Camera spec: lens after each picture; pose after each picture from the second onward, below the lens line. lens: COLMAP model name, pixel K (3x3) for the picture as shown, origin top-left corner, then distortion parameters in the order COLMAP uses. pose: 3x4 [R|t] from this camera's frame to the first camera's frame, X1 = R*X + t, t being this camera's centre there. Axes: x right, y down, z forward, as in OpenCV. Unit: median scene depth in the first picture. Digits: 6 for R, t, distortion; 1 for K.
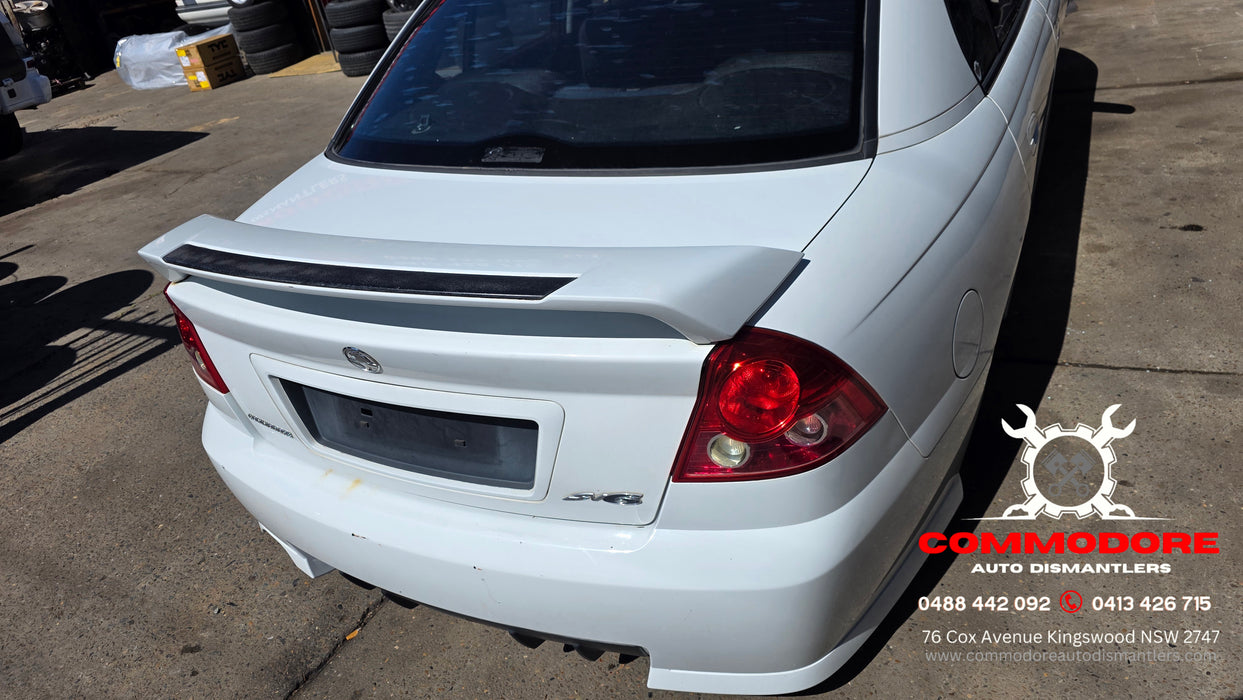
lens RADIAL K [[835.3, 0, 611.7], [0, 835.3, 359.7], [0, 0, 1]] dist [0.038681, -0.038527]
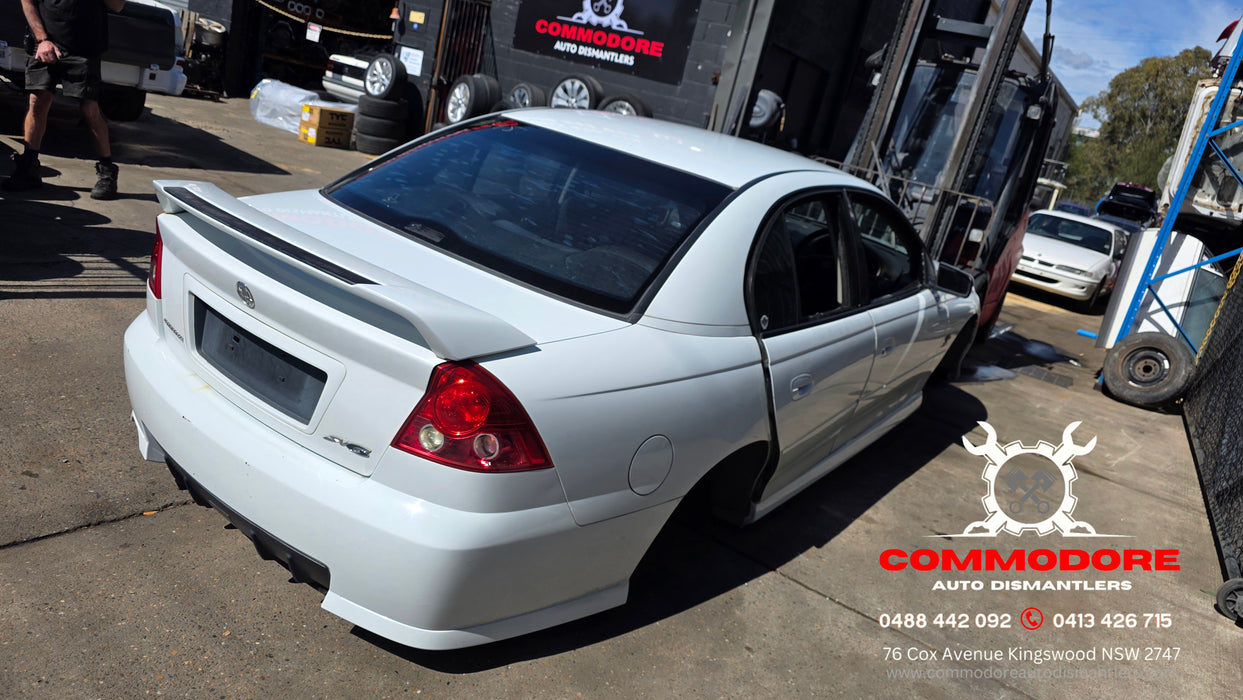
lens RADIAL K [[835.3, 0, 611.7], [0, 835.3, 359.7], [0, 0, 1]] dist [0.038681, -0.038527]
pose [[0.912765, 0.406134, -0.043752, 0.281612], [-0.405313, 0.887148, -0.220660, 0.117407], [-0.050803, 0.219144, 0.974369, -0.314216]]
